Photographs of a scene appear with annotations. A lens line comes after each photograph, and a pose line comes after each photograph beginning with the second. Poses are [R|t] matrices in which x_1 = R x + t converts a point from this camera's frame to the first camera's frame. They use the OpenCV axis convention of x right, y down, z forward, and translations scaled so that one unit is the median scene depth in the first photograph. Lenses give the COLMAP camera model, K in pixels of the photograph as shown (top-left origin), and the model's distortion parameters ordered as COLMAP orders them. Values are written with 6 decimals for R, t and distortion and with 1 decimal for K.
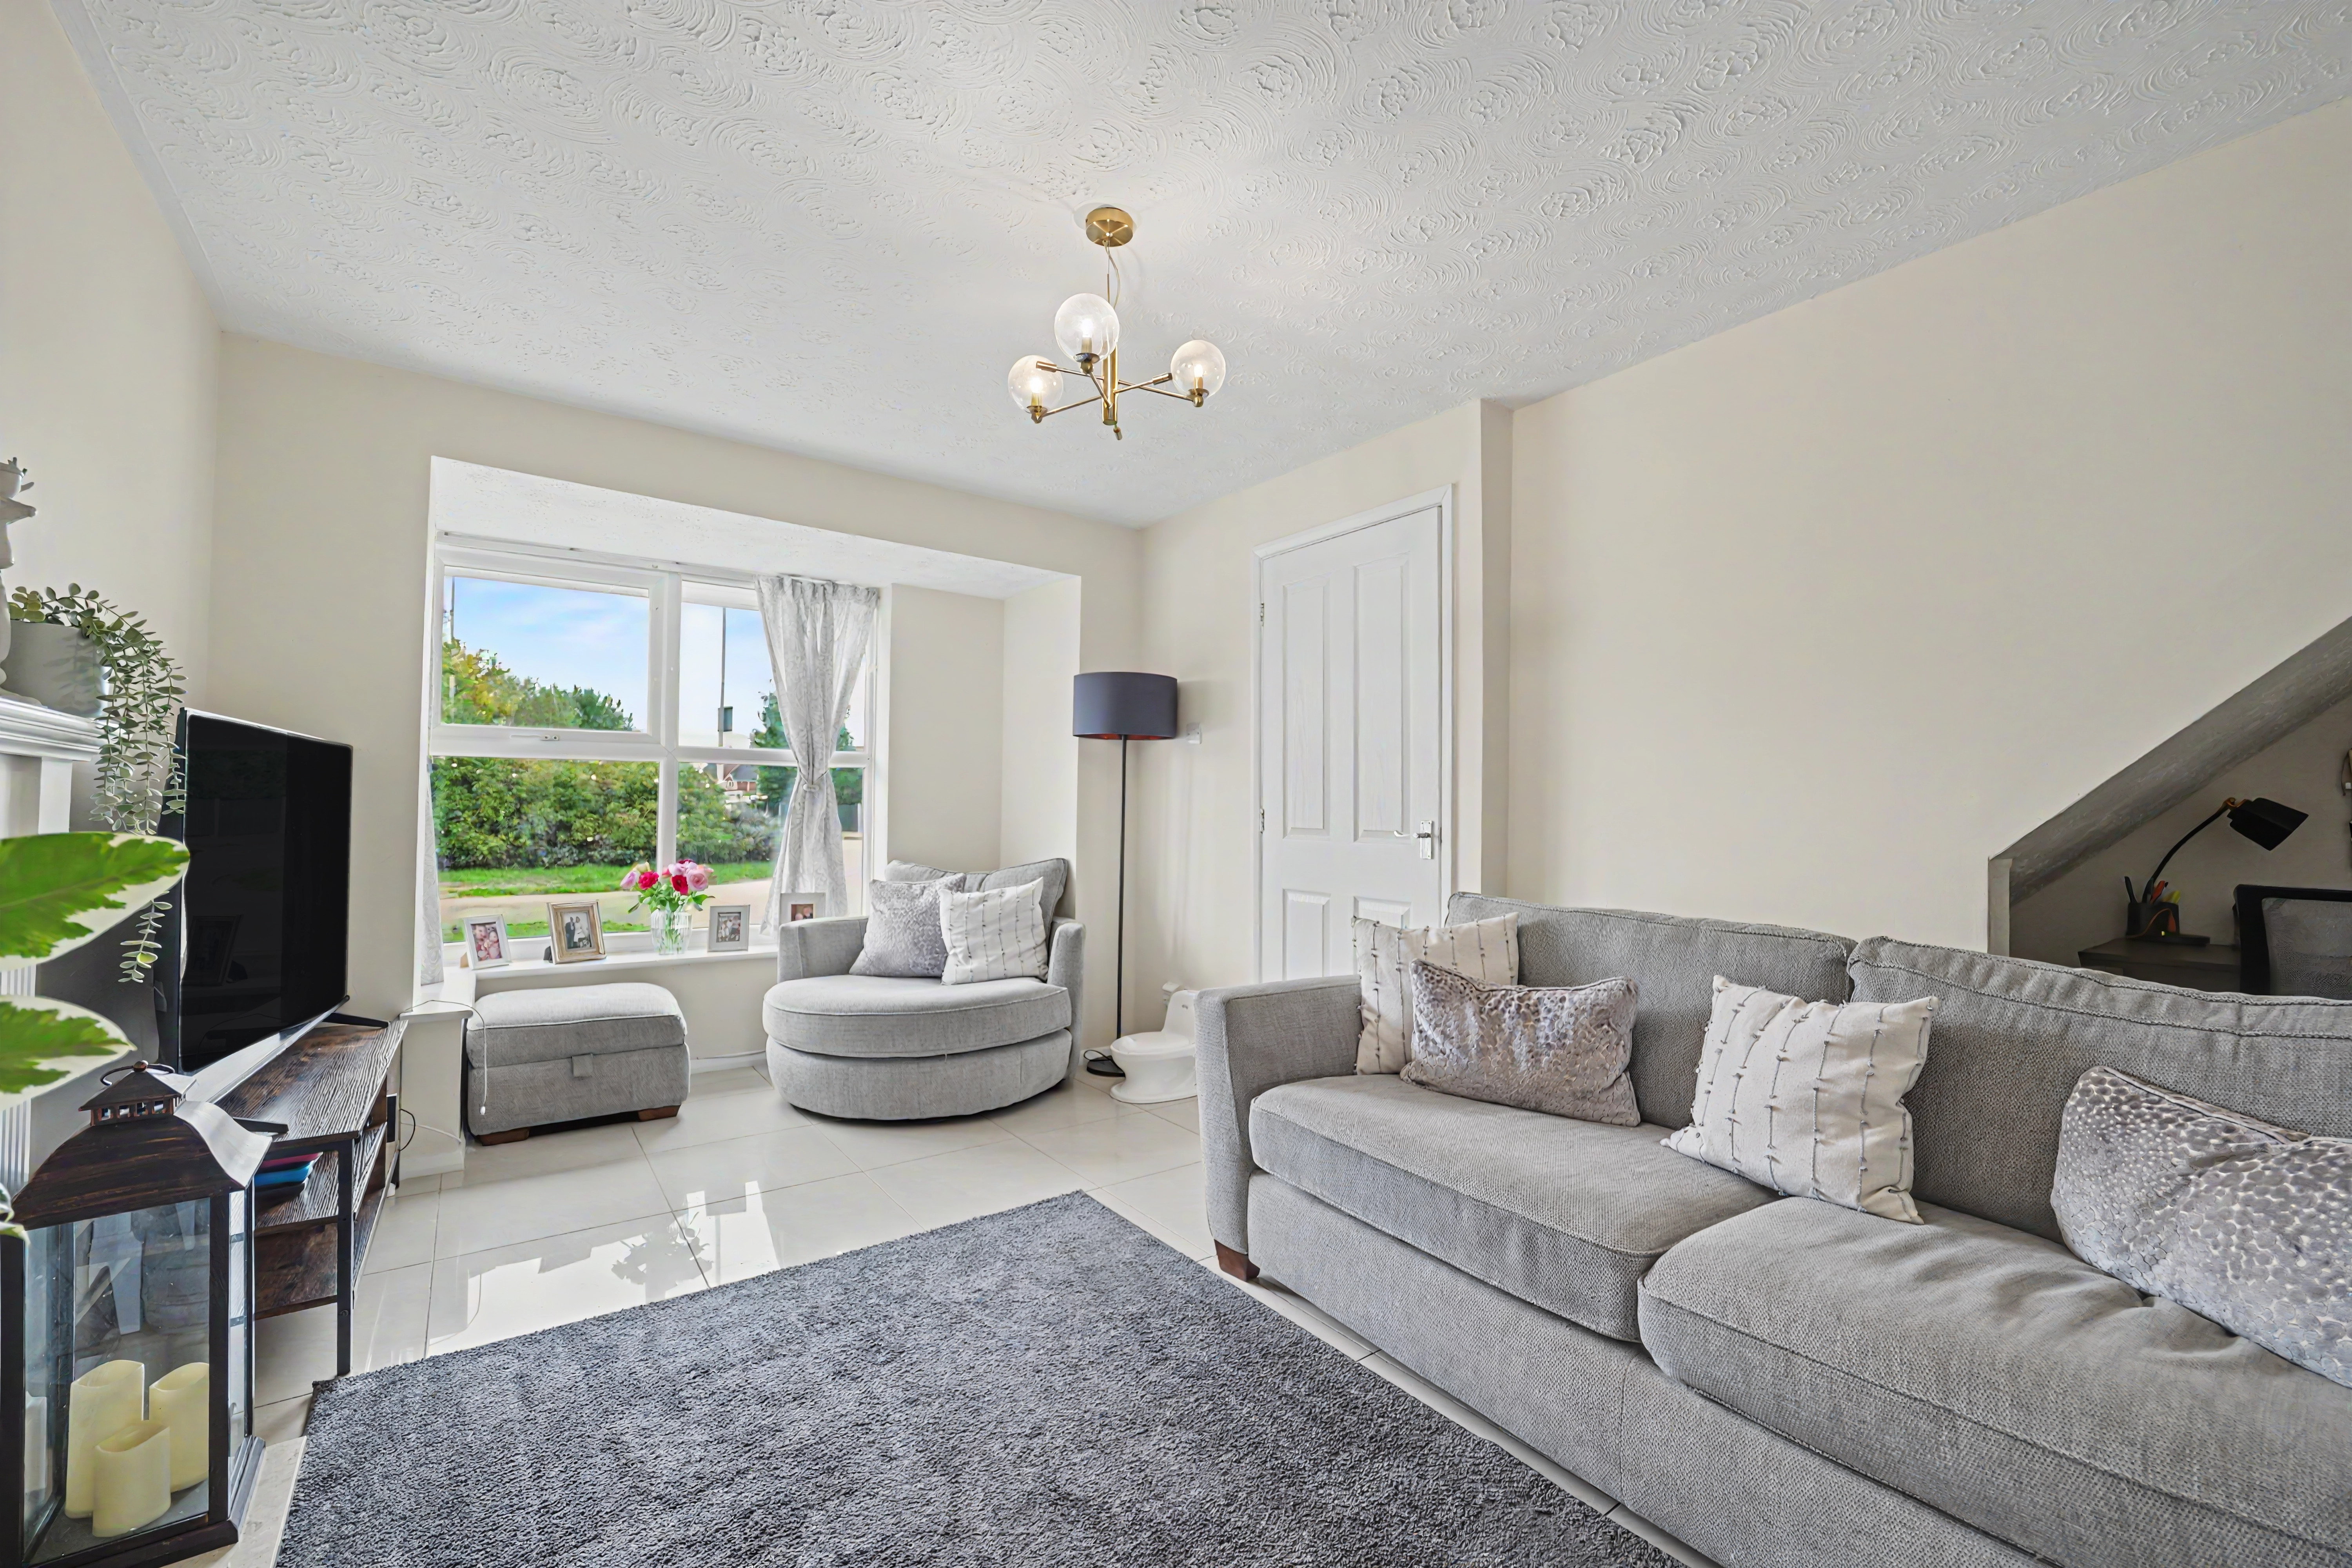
lens RADIAL K [[955.5, 0, 1176.3], [0, 955.5, 787.2], [0, 0, 1]] dist [-0.011653, -0.000267]
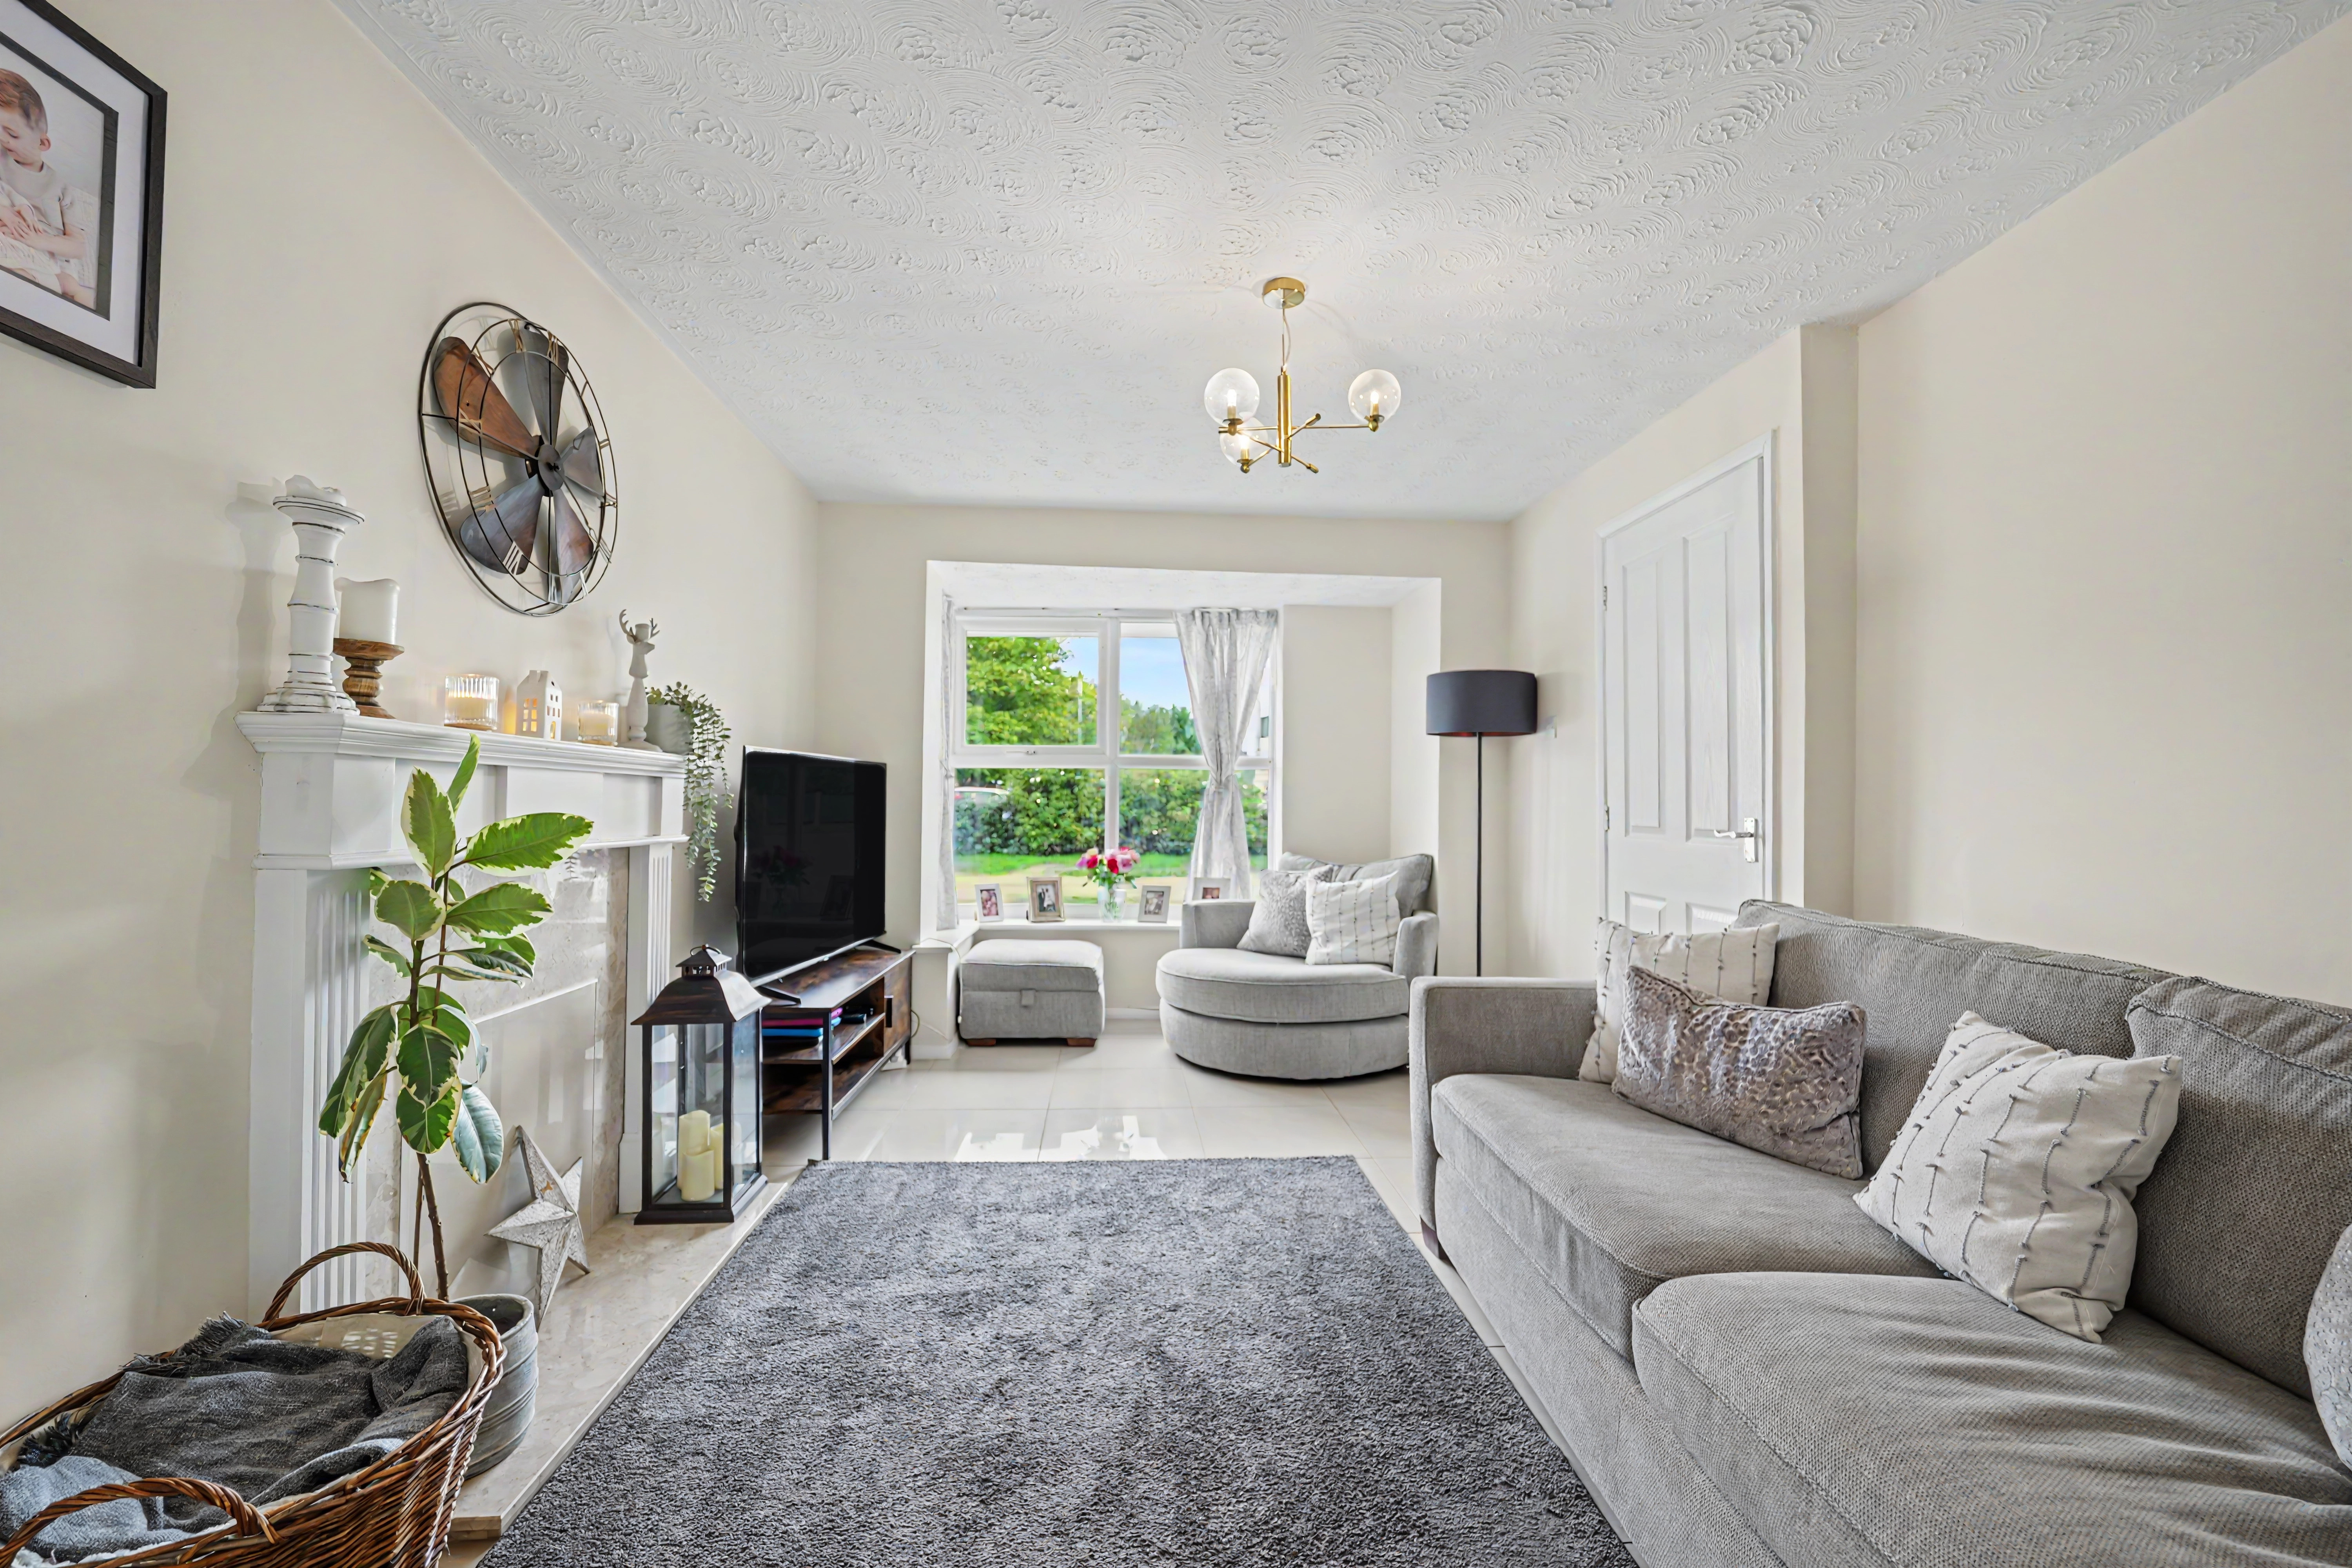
lens RADIAL K [[955.5, 0, 1172.2], [0, 955.5, 786.3], [0, 0, 1]] dist [-0.011653, -0.000267]
pose [[0.842019, -0.011432, -0.539327, 0.349718], [0.011543, 0.999928, -0.003175, 0.002663], [0.539324, -0.003552, 0.842091, -0.027328]]
